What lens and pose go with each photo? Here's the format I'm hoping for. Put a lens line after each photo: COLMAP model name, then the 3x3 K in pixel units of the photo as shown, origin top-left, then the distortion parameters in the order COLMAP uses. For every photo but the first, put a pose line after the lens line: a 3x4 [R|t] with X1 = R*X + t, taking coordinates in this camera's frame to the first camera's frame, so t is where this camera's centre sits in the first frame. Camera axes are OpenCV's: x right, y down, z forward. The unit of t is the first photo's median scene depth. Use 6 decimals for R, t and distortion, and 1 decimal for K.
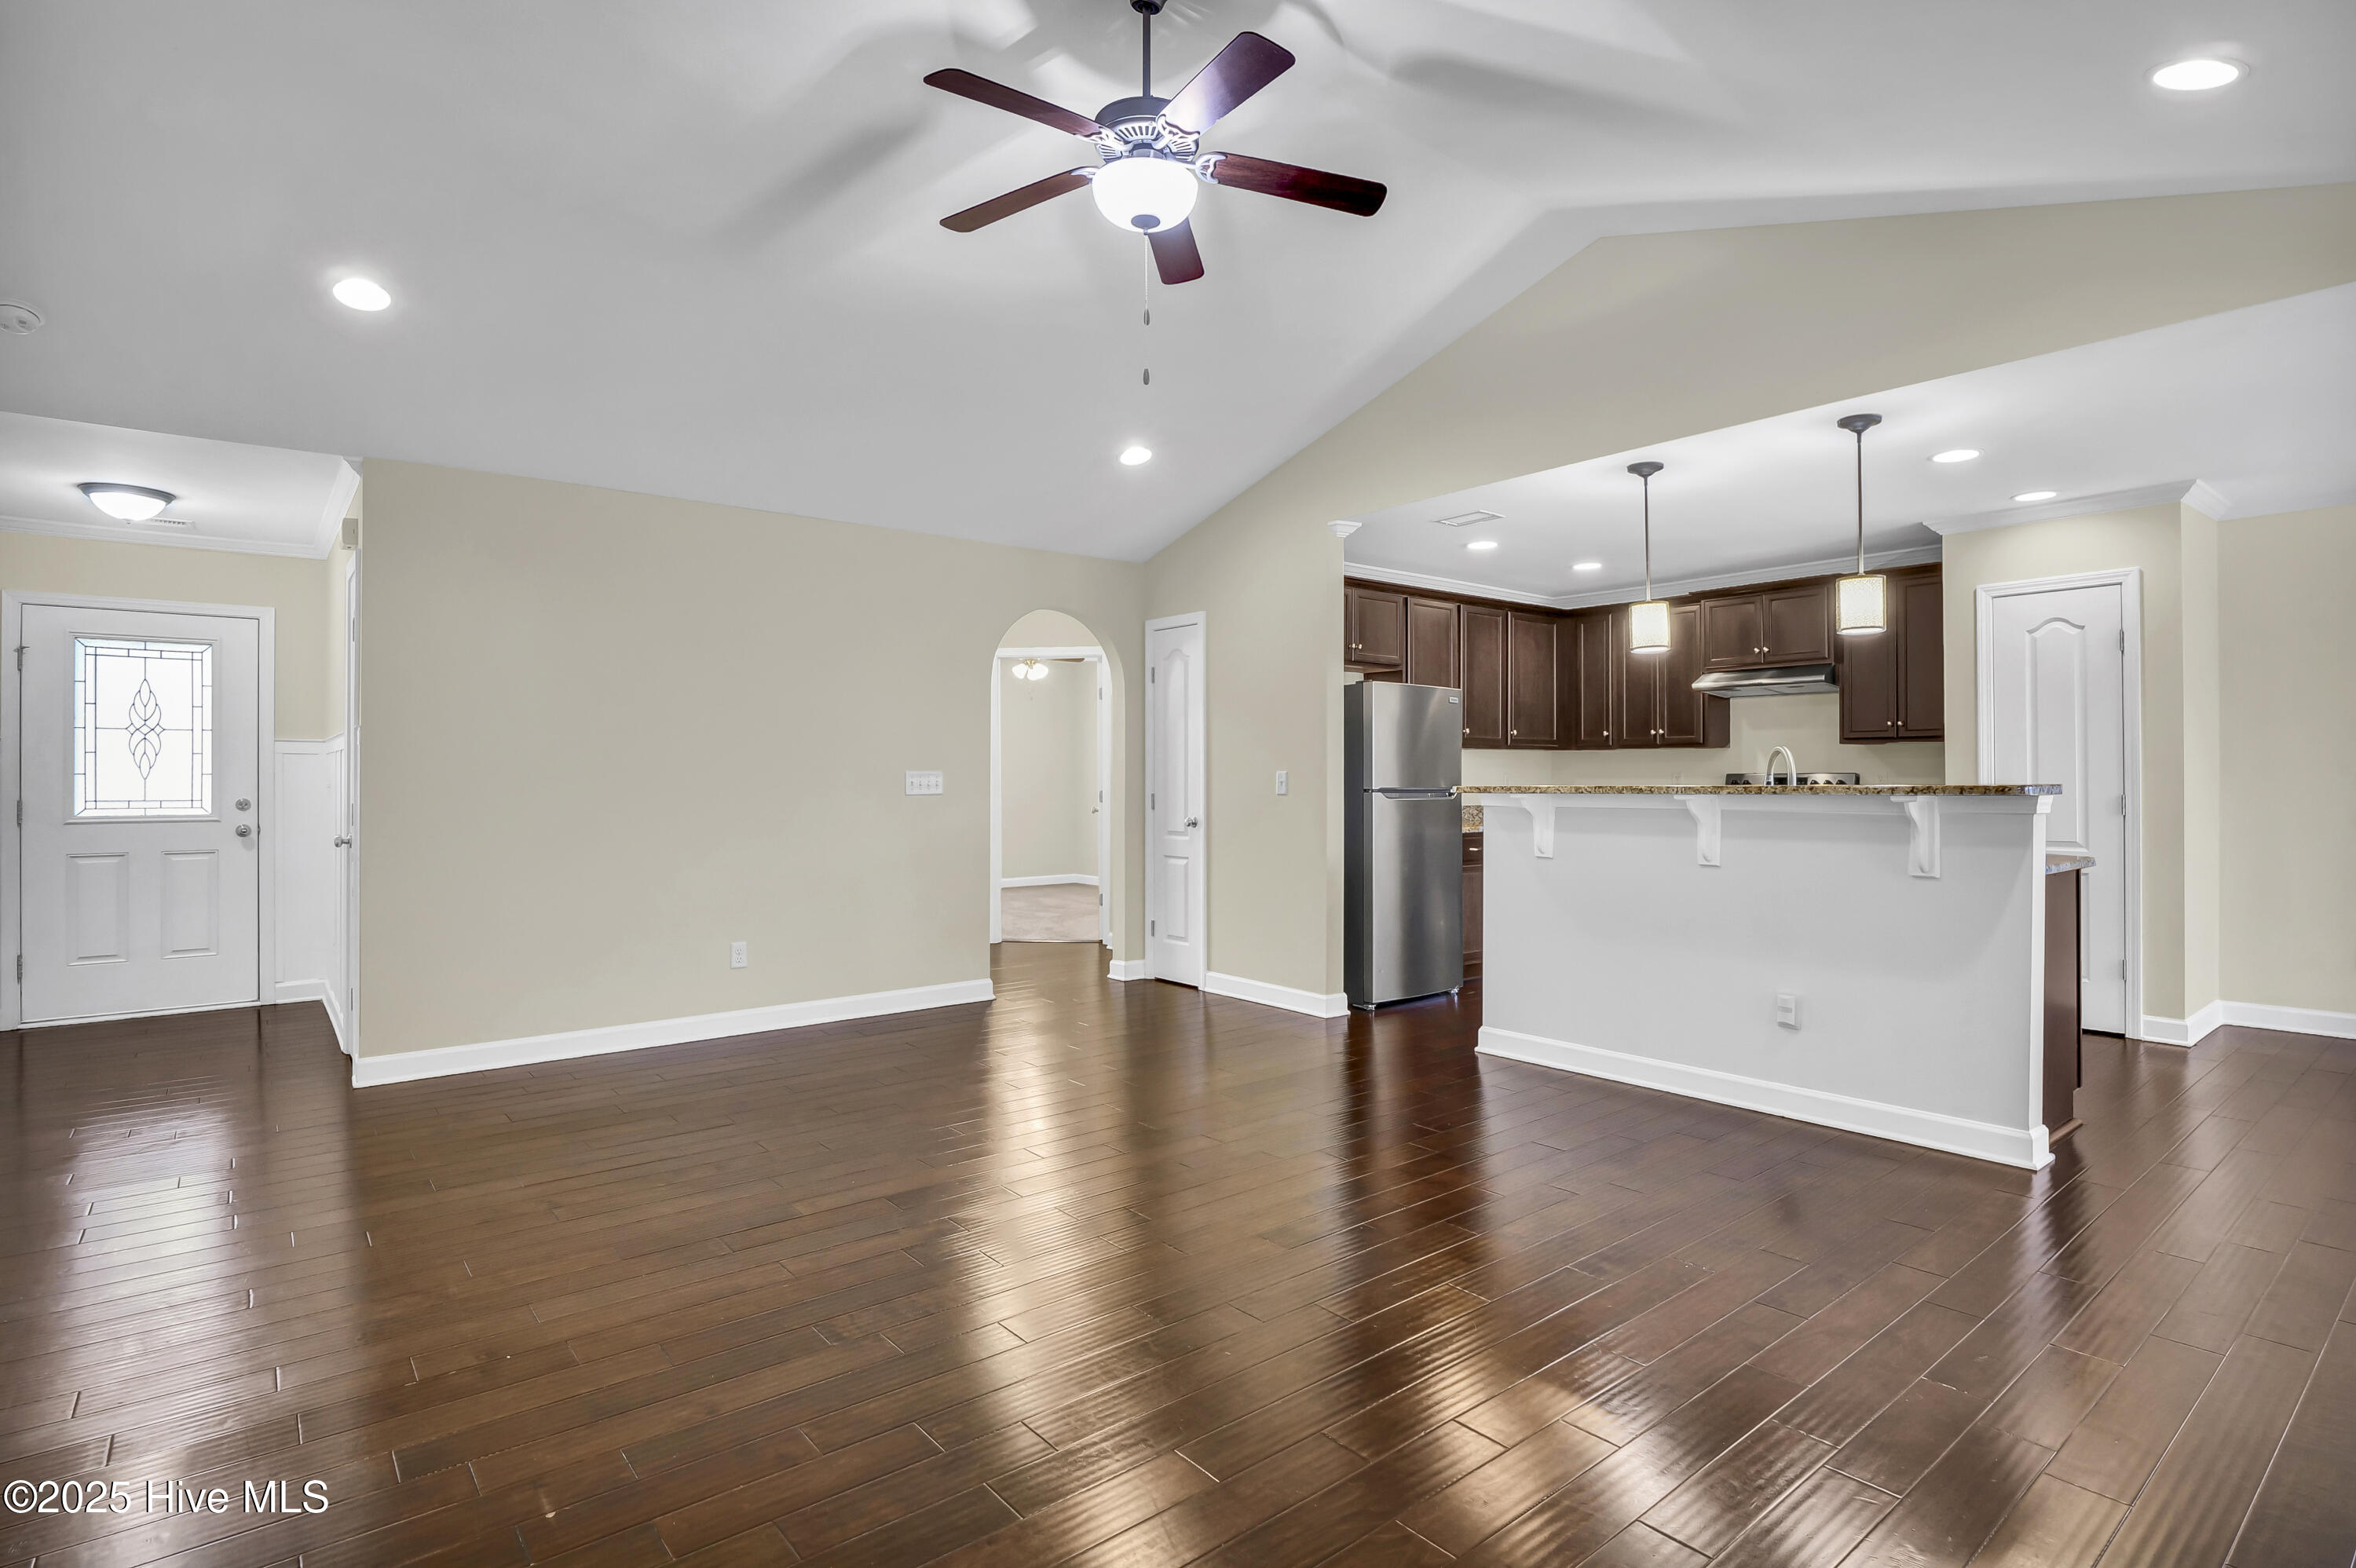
lens RADIAL K [[1169.7, 0, 1178.0], [0, 1169.7, 784.0], [0, 0, 1]] dist [-0.012004, -0.001067]
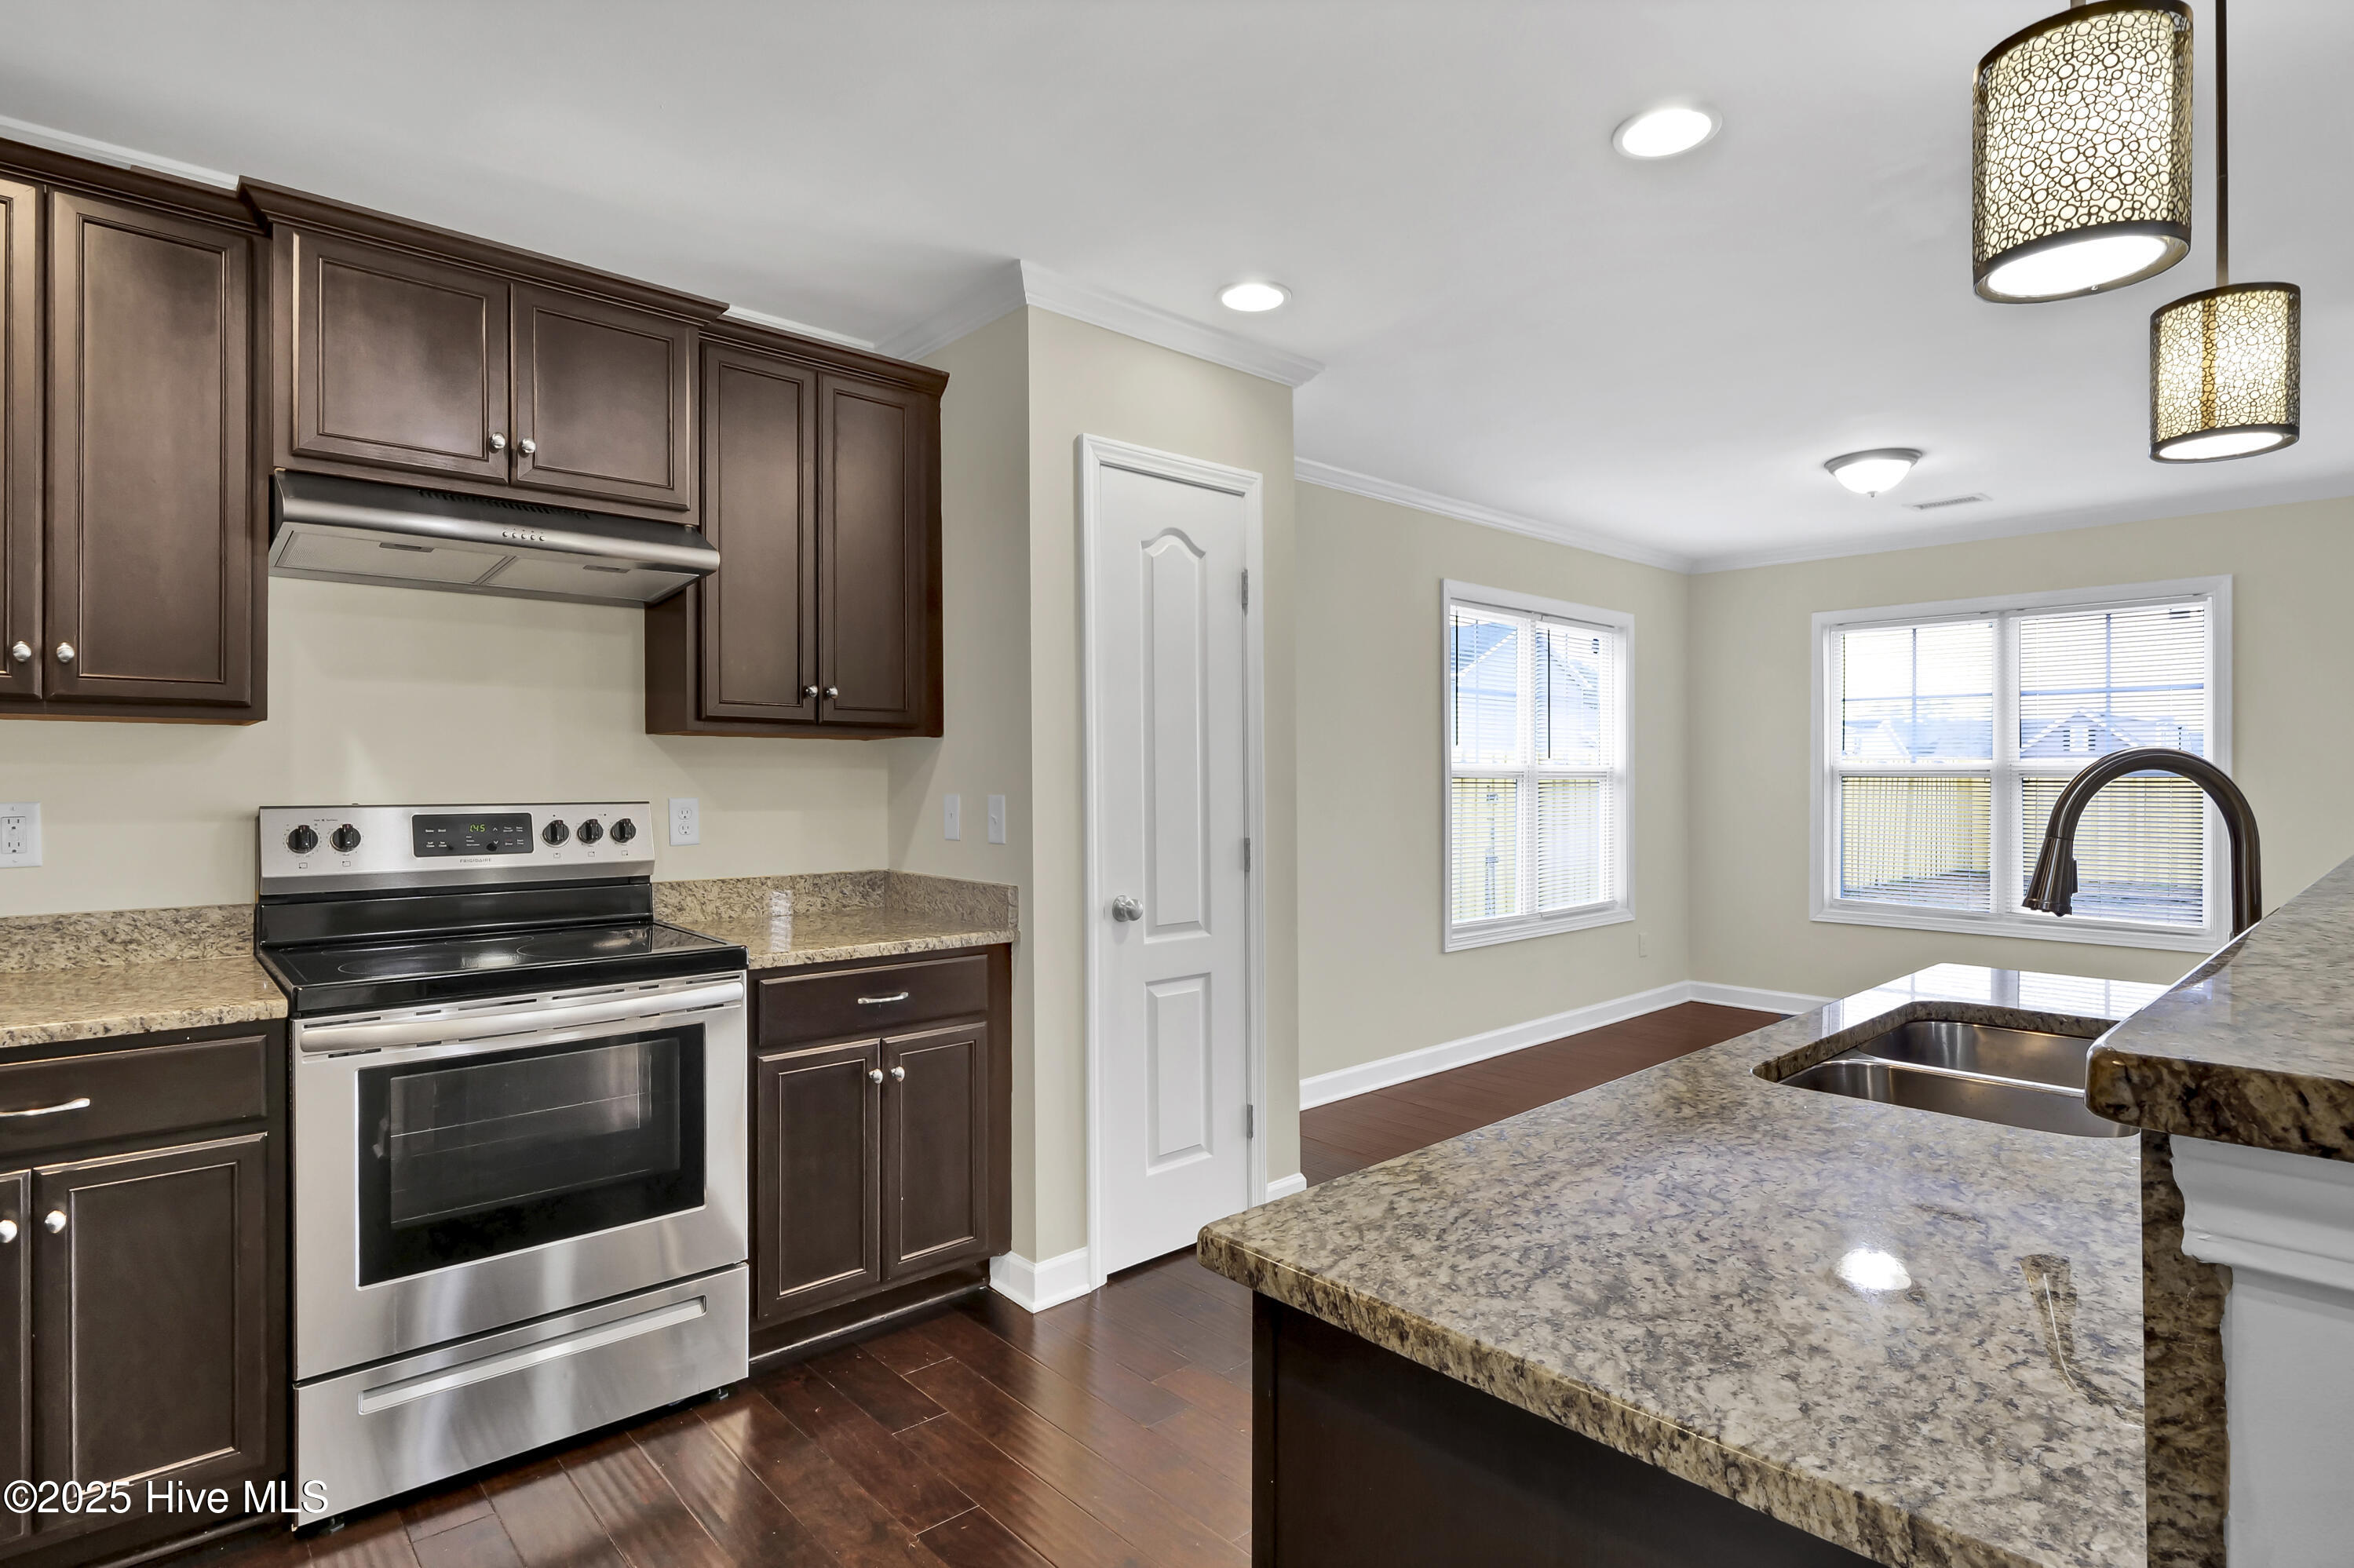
lens RADIAL K [[1227.0, 0, 1179.8], [0, 1227.0, 778.1], [0, 0, 1]] dist [0.016647, -0.000186]
pose [[-0.062521, 0.008485, 0.998008, 0.155329], [0.001801, 0.999963, -0.008389, -0.016272], [-0.998042, 0.001273, -0.062534, 0.994836]]
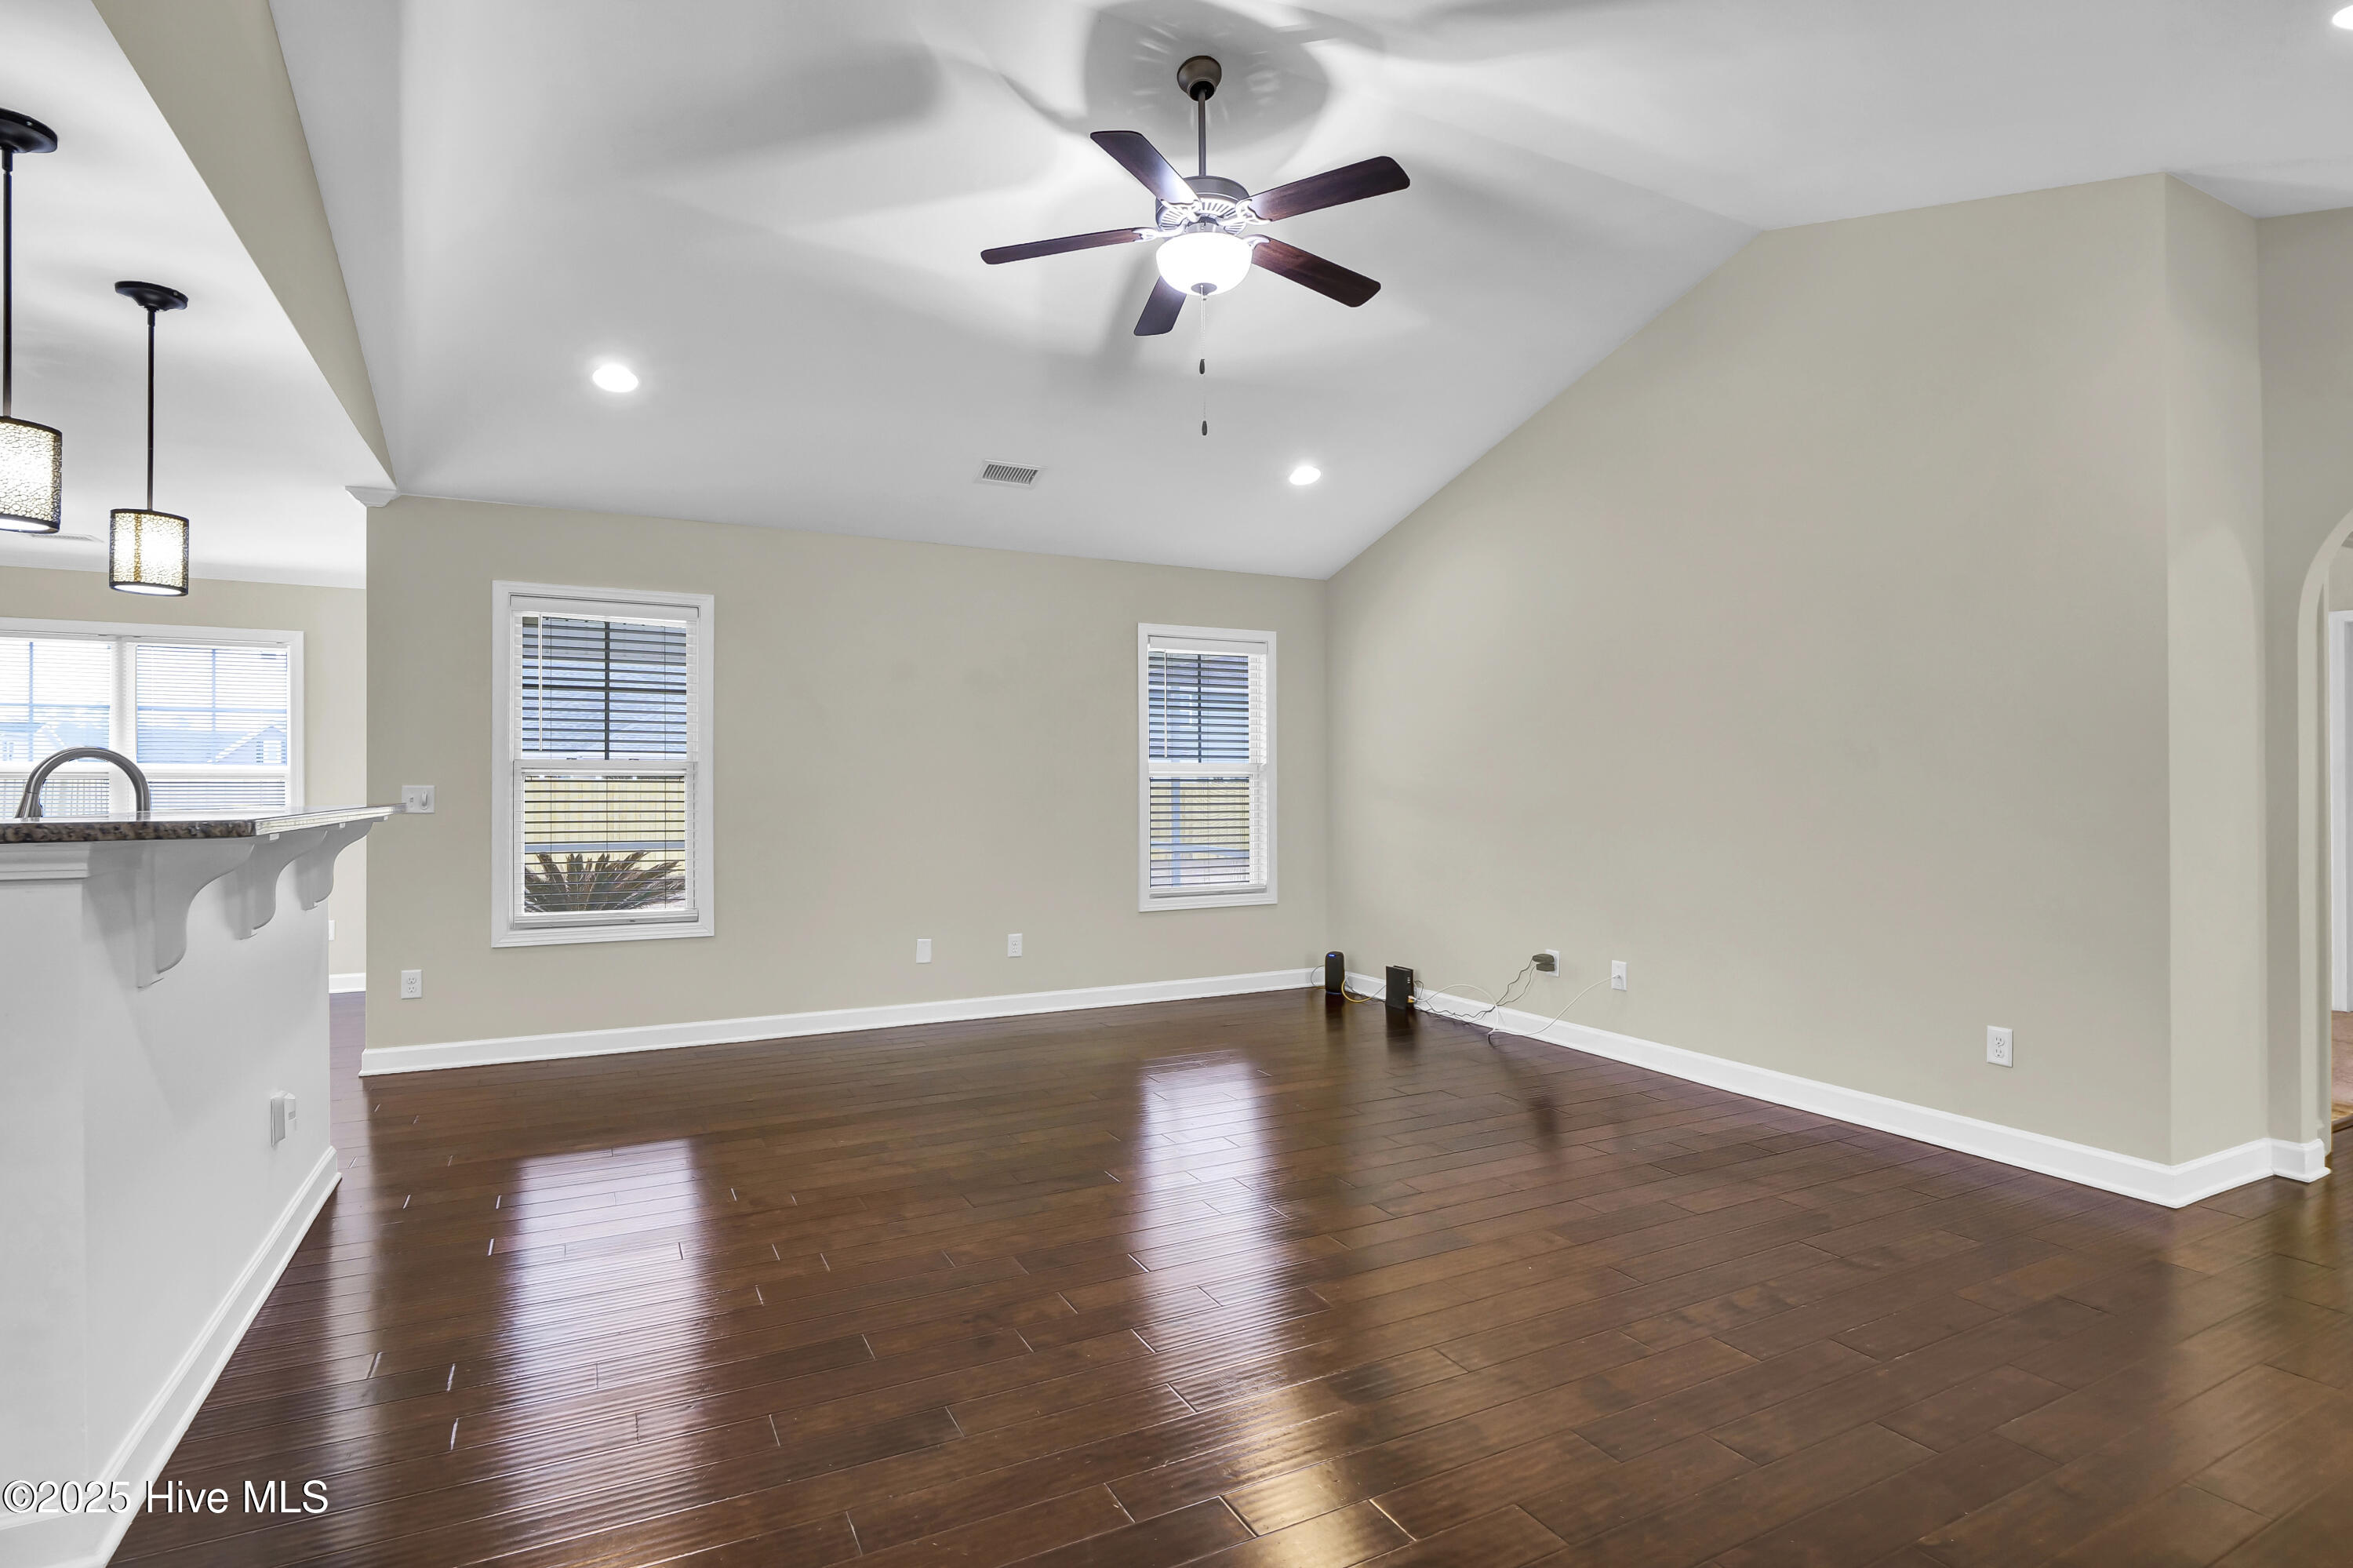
lens RADIAL K [[1168.4, 0, 1176.5], [0, 1168.4, 784.0], [0, 0, 1]] dist [-0.012004, -0.001067]
pose [[-0.977774, 0.012212, 0.209307, -0.130019], [0.011745, 0.999925, -0.003471, -0.002514], [-0.209333, -0.000935, -0.977844, 1.143464]]
